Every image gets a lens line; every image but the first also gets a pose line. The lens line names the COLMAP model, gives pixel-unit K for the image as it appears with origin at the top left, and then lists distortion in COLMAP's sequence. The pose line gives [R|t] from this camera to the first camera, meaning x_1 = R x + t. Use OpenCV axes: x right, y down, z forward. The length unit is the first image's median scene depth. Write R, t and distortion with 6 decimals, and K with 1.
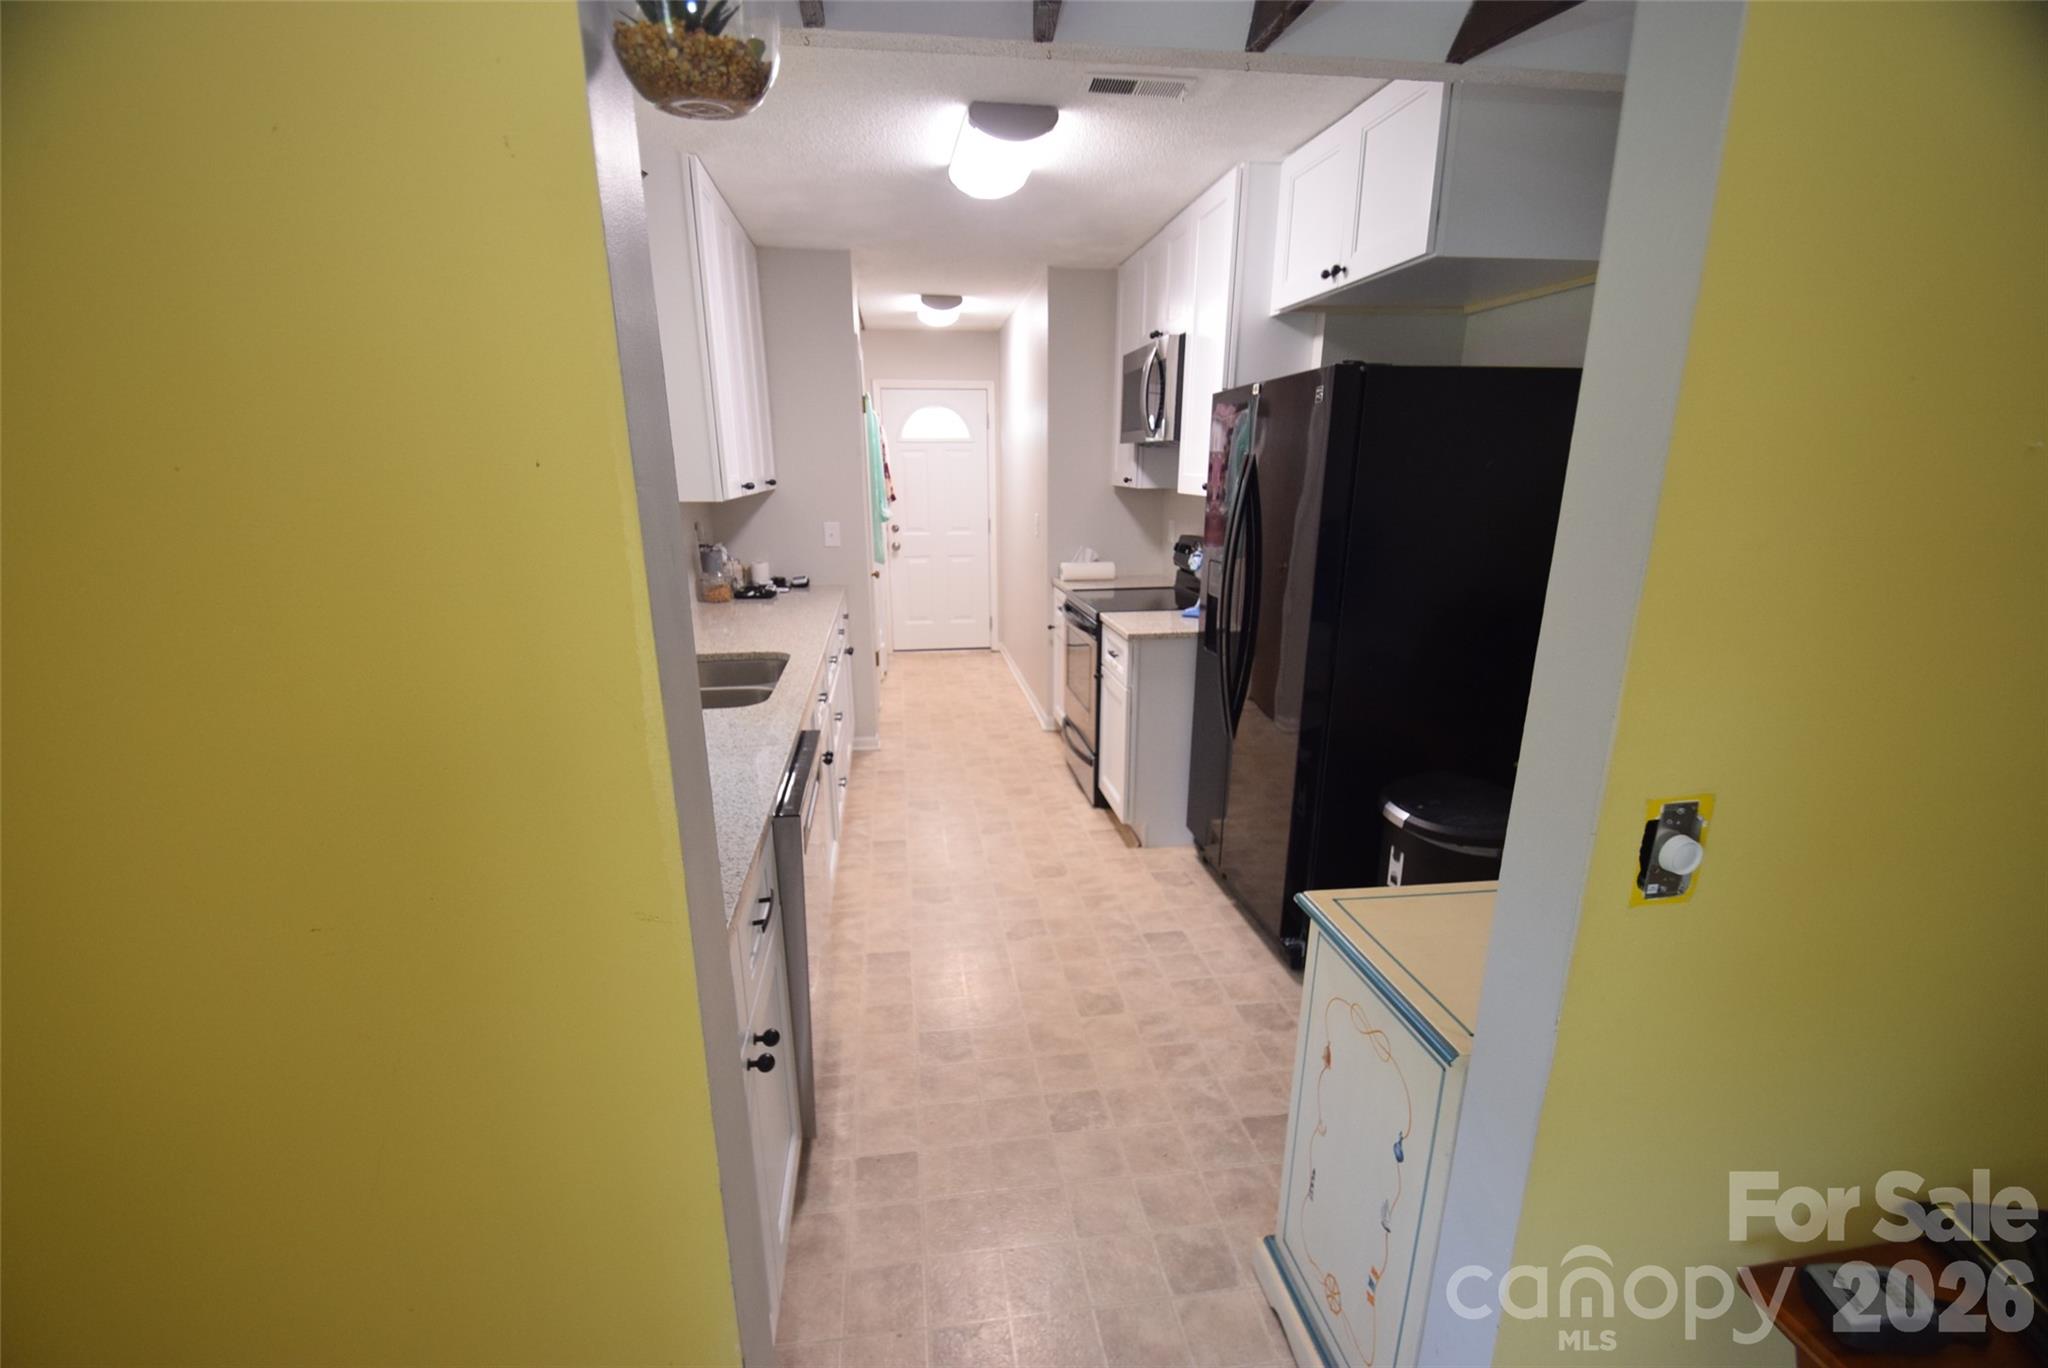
lens RADIAL K [[893.7, 0, 1032.4], [0, 893.7, 758.8], [0, 0, 1]] dist [-0.016003, 0.000199]
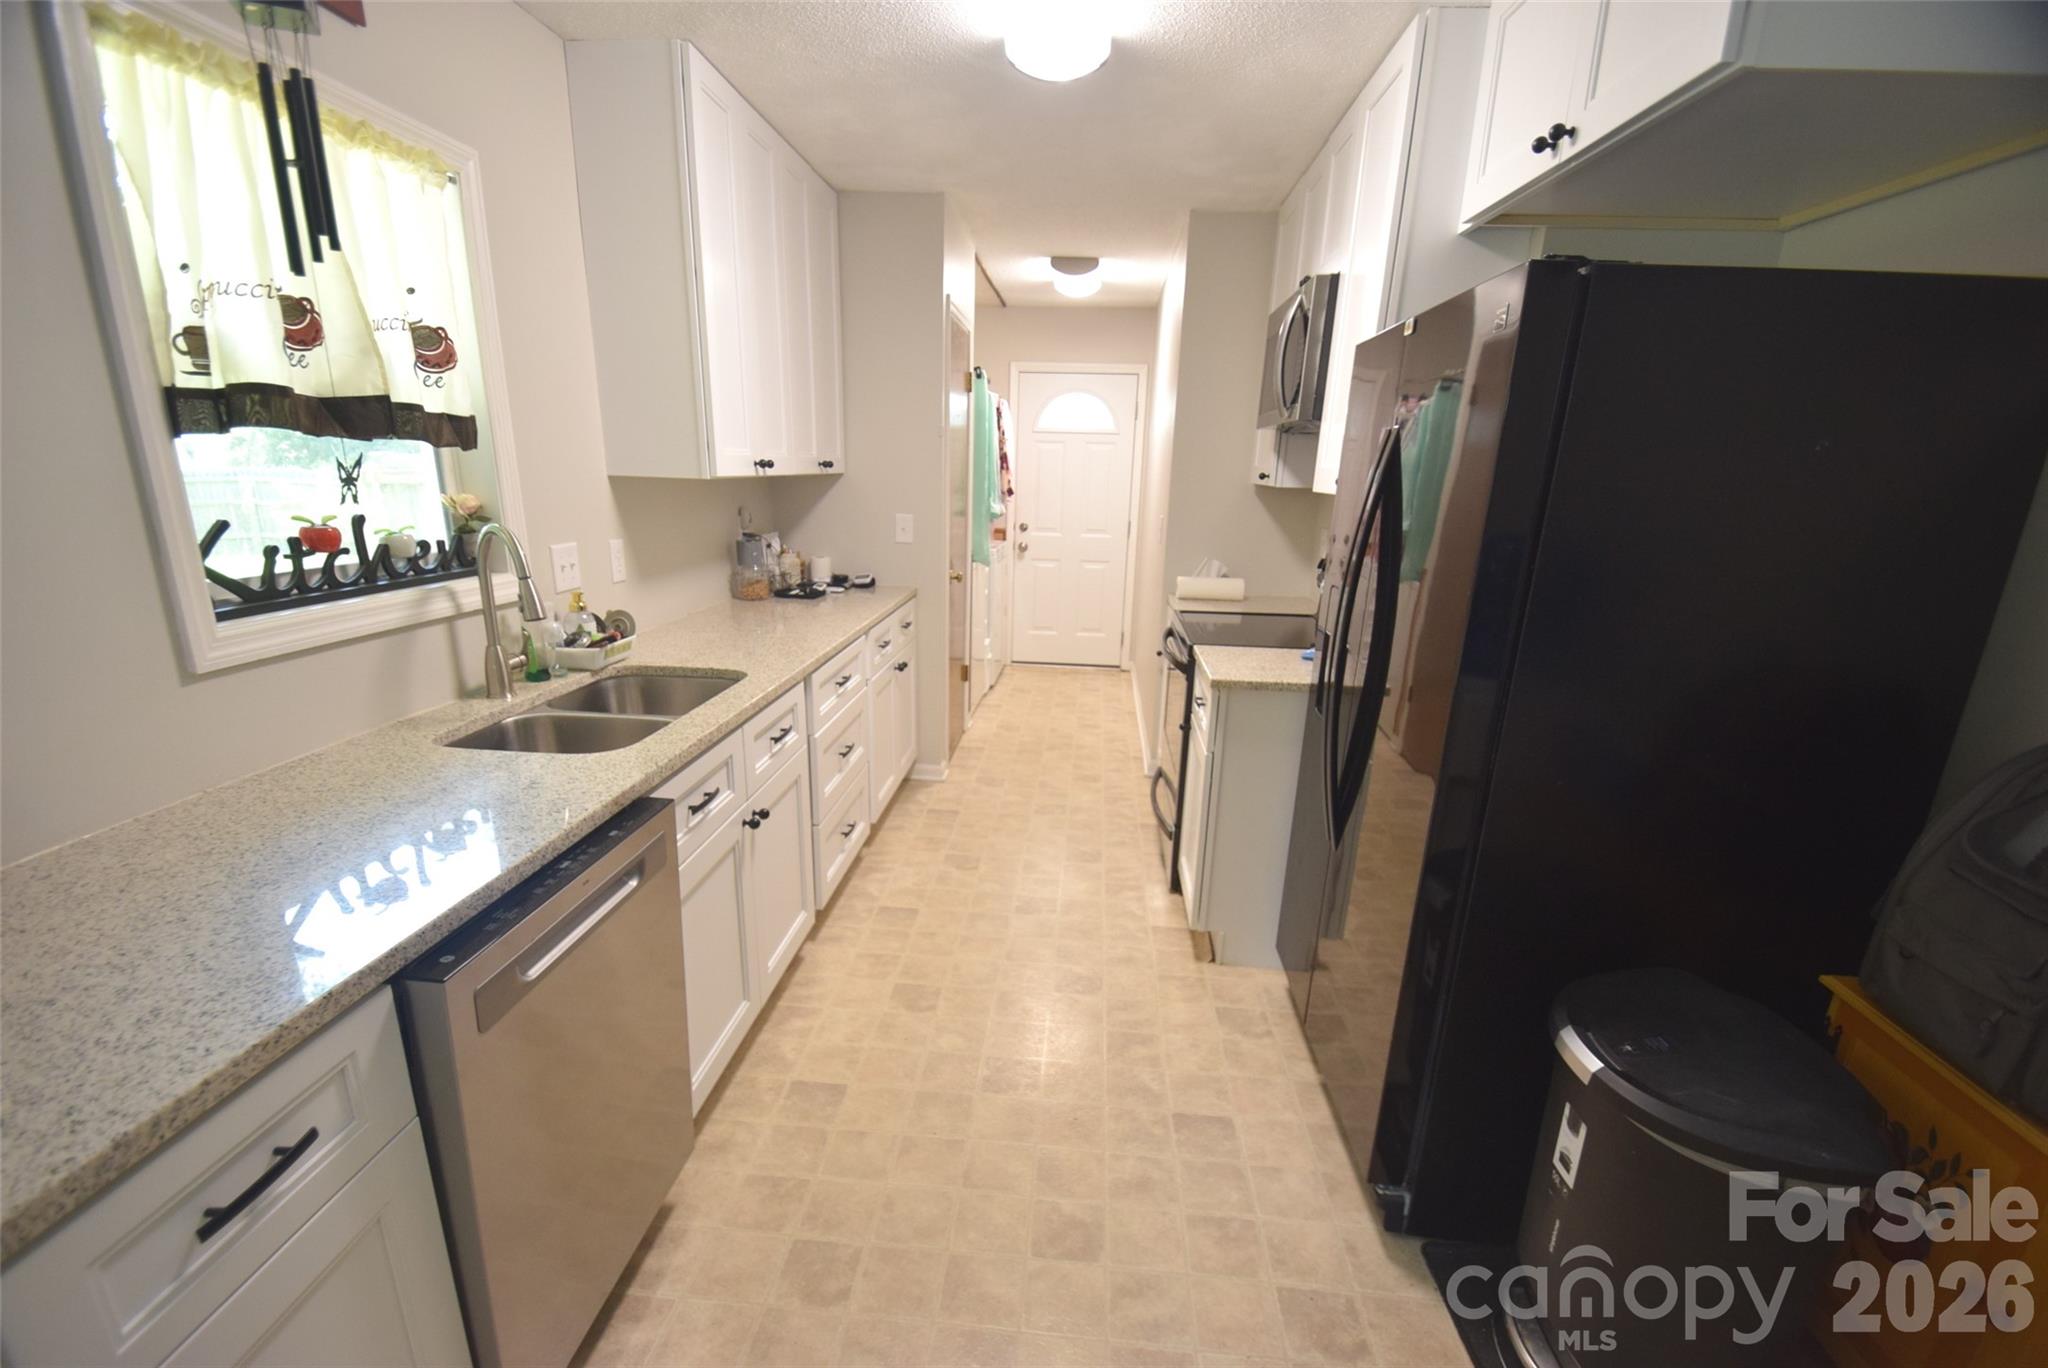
lens RADIAL K [[901.9, 0, 1015.4], [0, 901.9, 743.2], [0, 0, 1]] dist [0.000539, -0.009271]
pose [[0.972848, 0.093361, -0.211780, 0.097861], [-0.098325, 0.995069, -0.013005, -0.054132], [0.209522, 0.033475, 0.977231, 0.216307]]
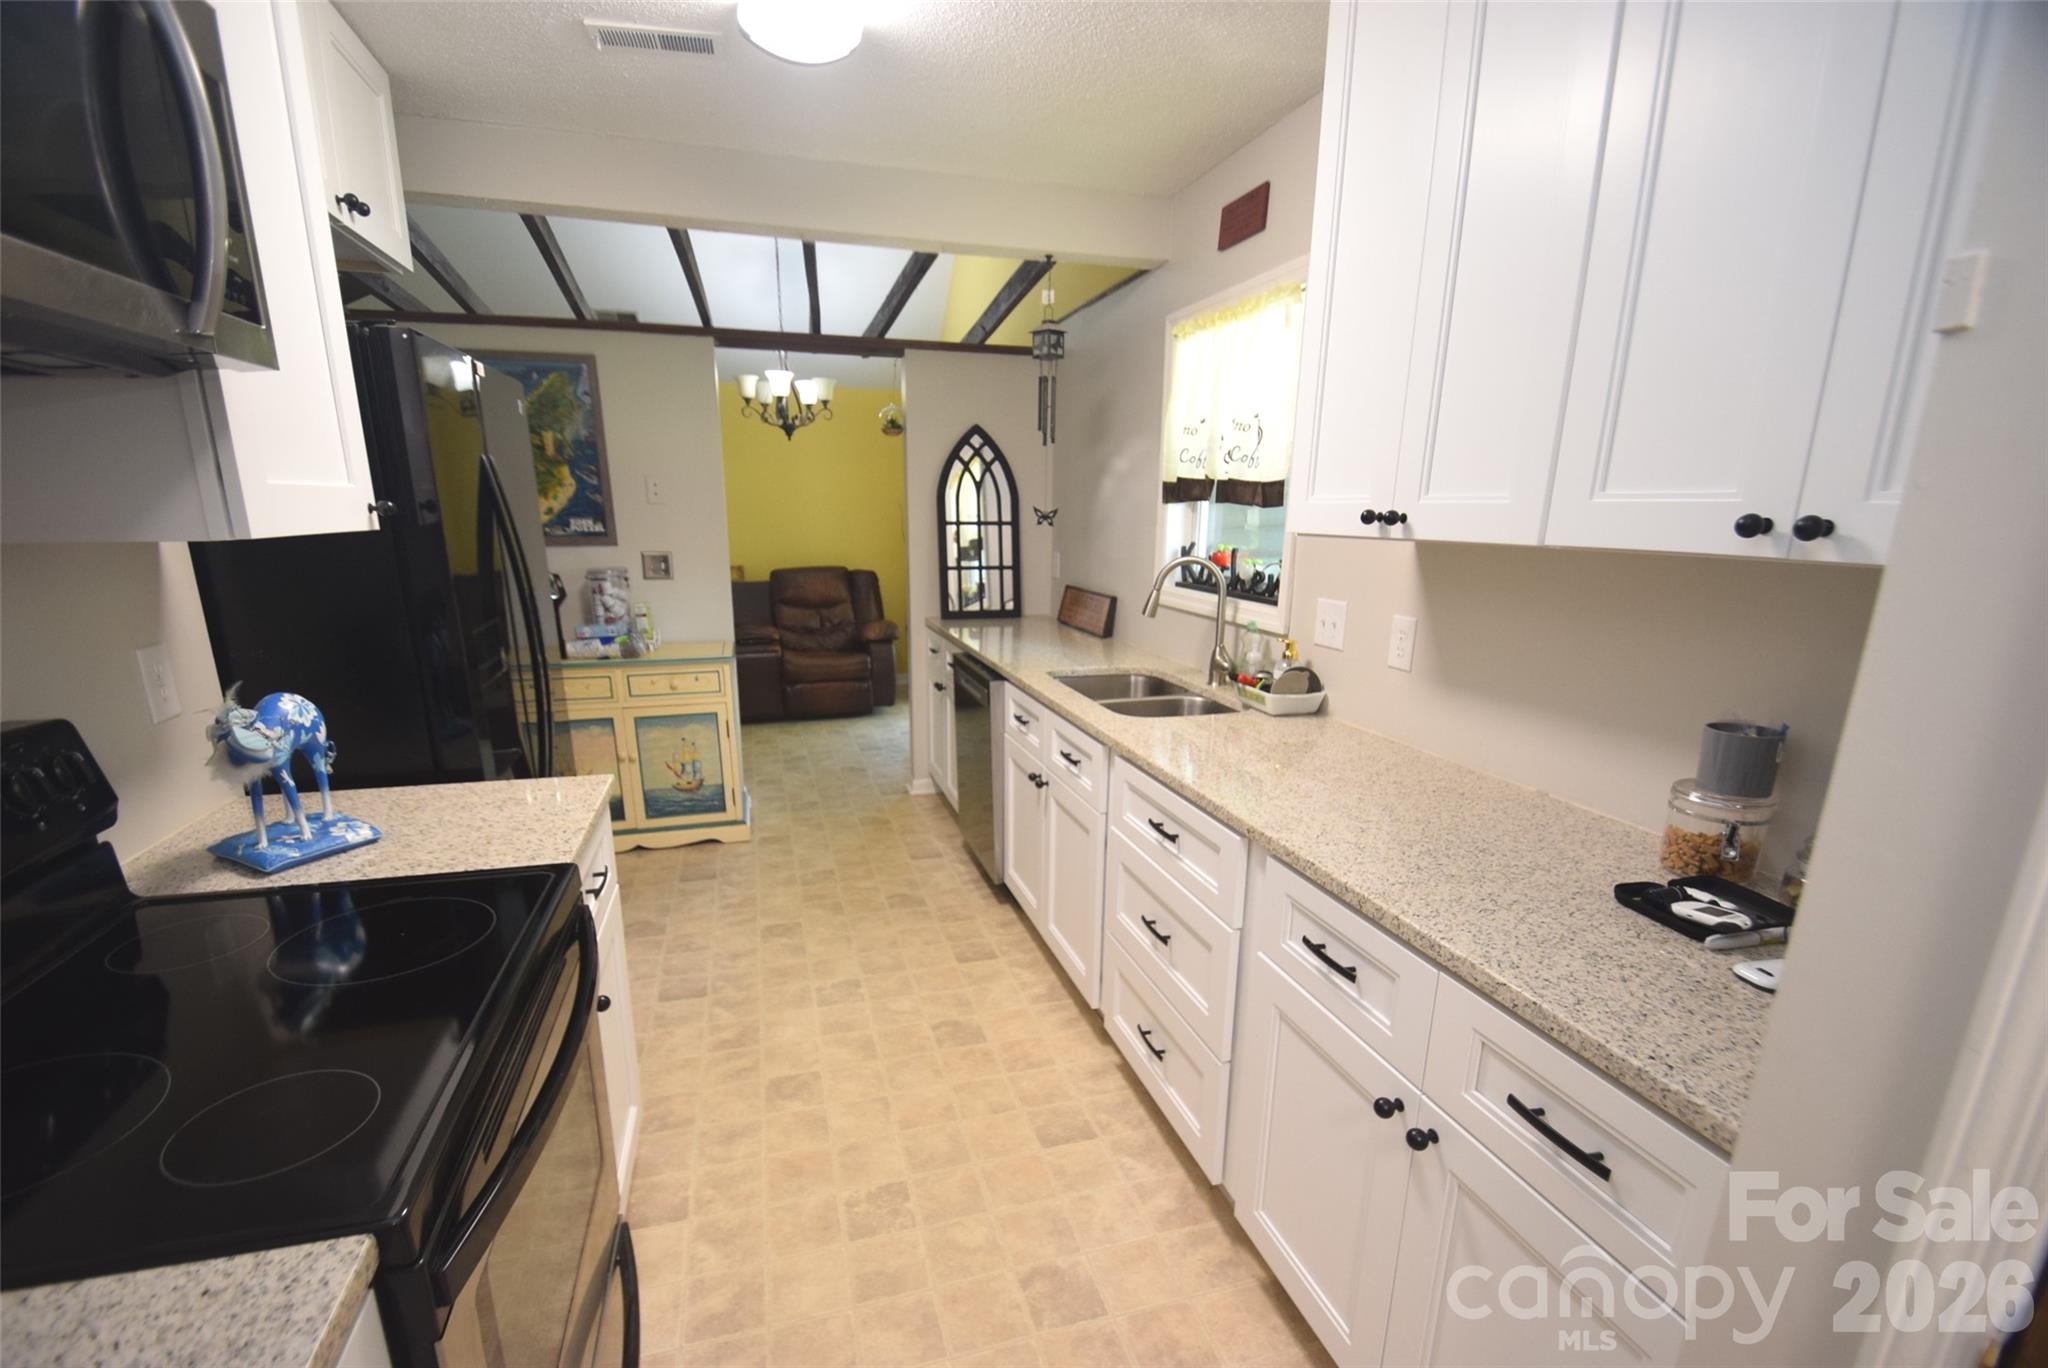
lens RADIAL K [[905.4, 0, 1040.6], [0, 905.4, 734.8], [0, 0, 1]] dist [-0.000947, -0.000029]
pose [[-0.987653, 0.043372, -0.150531, -0.065569], [-0.044269, 0.844470, 0.533770, -0.414541], [0.150270, 0.533843, -0.832124, 1.299845]]
